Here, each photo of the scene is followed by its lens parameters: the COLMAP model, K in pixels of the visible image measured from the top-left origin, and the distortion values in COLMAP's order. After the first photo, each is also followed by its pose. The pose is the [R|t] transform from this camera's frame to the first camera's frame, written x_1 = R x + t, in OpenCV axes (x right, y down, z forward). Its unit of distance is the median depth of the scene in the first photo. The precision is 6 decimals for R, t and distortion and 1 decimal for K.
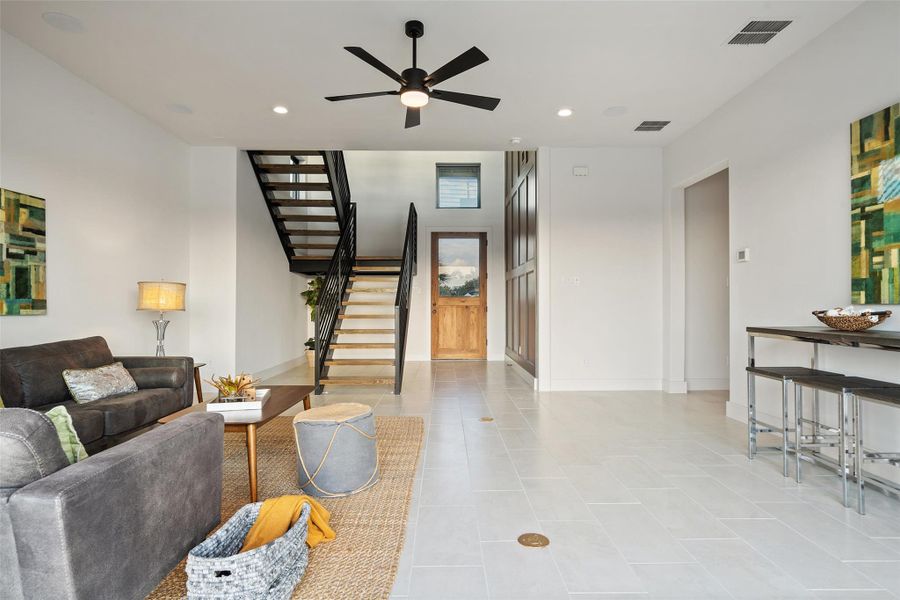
lens RADIAL K [[506.5, 0, 450.0], [0, 506.5, 300.0], [0, 0, 1]] dist [0.000883, 0.000143]
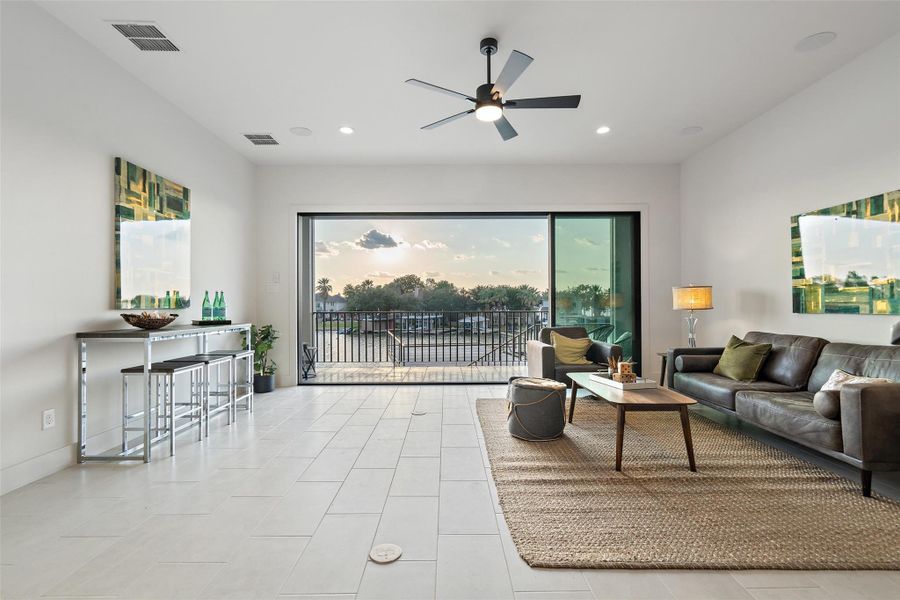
lens RADIAL K [[416.1, 0, 452.1], [0, 416.1, 300.4], [0, 0, 1]] dist [0.000228, 0.000848]
pose [[-0.999973, 0.006894, -0.002504, 0.010740], [0.006944, 0.999765, -0.020547, 0.011469], [0.002362, -0.020563, -0.999786, 1.769504]]
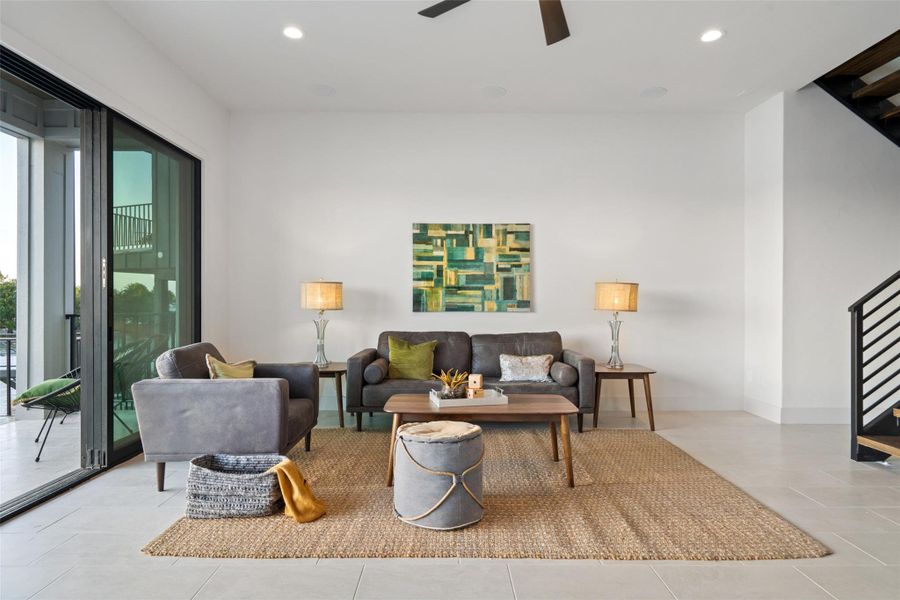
lens RADIAL K [[506.5, 0, 450.0], [0, 506.5, 300.0], [0, 0, 1]] dist [0.000883, 0.000143]
pose [[0.009924, -0.003881, -0.999943, 0.532330], [0.007582, 0.999964, -0.003806, 0.001335], [0.999922, -0.007544, 0.009953, 0.823043]]
